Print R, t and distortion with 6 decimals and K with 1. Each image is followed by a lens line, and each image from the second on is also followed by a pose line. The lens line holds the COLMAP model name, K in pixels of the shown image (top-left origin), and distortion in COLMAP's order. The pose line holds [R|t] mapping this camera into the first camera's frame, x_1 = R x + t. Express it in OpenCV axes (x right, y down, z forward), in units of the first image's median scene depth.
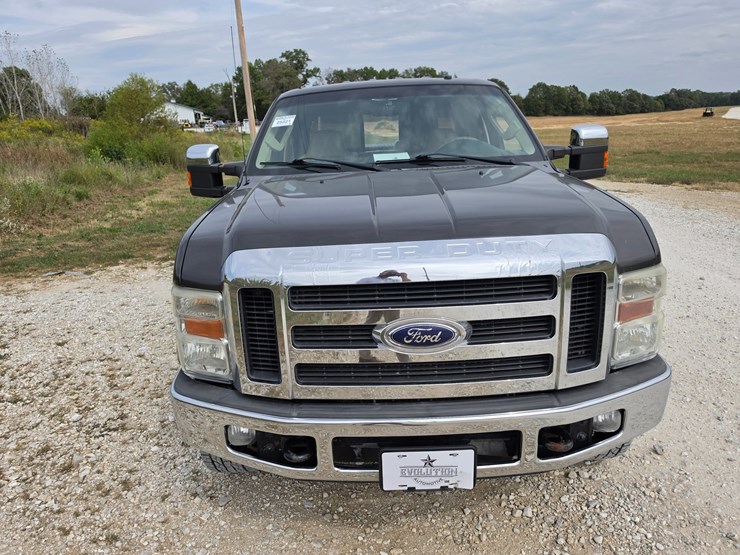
lens RADIAL K [[520.7, 0, 356.3], [0, 520.7, 283.2], [0, 0, 1]] dist [0.041447, -0.053044]
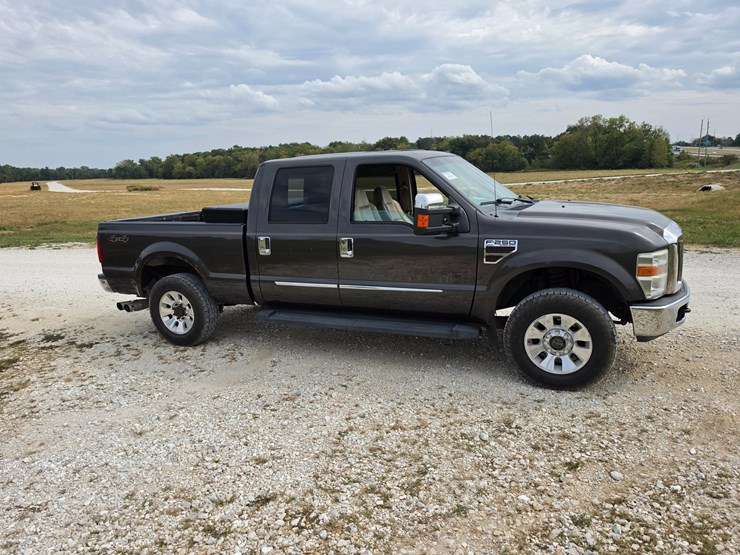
lens RADIAL K [[516.3, 0, 368.4], [0, 516.3, 300.2], [0, 0, 1]] dist [0.036682, -0.048563]
pose [[0.394763, -0.187172, 0.899516, -1.676176], [0.276288, 0.957899, 0.078069, -0.178602], [-0.876258, 0.217706, 0.429856, 0.748652]]
